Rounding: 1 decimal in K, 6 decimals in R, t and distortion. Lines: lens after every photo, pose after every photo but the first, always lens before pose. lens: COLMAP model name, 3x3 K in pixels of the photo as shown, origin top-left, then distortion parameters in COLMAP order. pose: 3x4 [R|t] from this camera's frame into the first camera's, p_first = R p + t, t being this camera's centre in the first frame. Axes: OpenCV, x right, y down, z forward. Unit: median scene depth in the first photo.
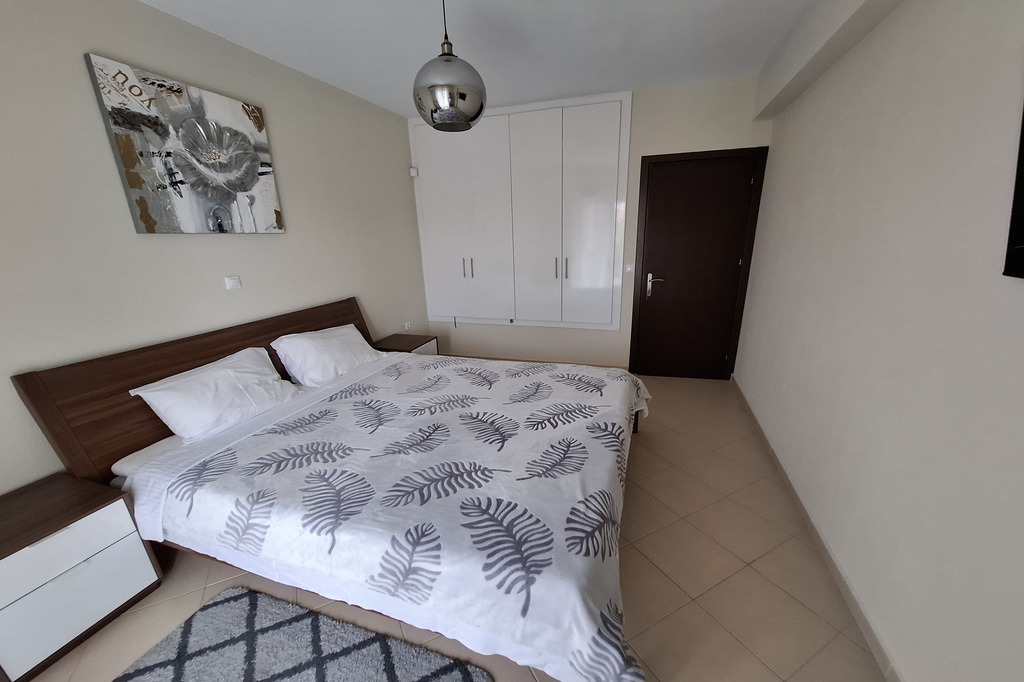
lens RADIAL K [[399.2, 0, 515.2], [0, 399.2, 357.5], [0, 0, 1]] dist [-0.006094, -0.000102]
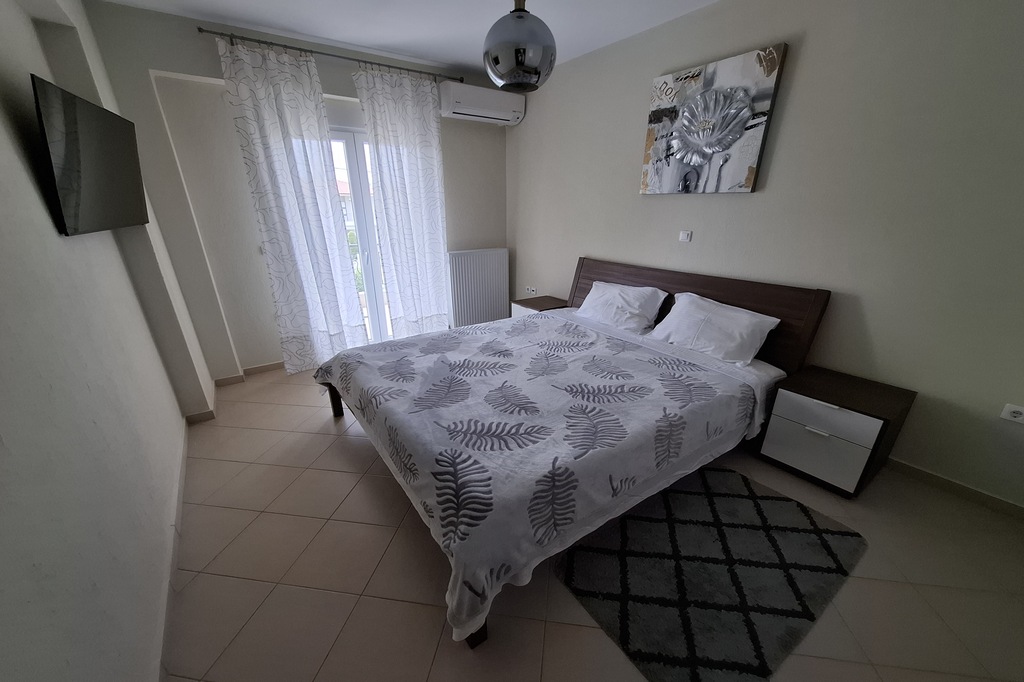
lens RADIAL K [[394.5, 0, 515.4], [0, 394.5, 368.9], [0, 0, 1]] dist [-0.002540, -0.000046]
pose [[-0.591123, 0.324335, -0.738498, 0.640051], [-0.229636, 0.810027, 0.539559, -0.413982], [0.773201, 0.488532, -0.404347, 1.364156]]
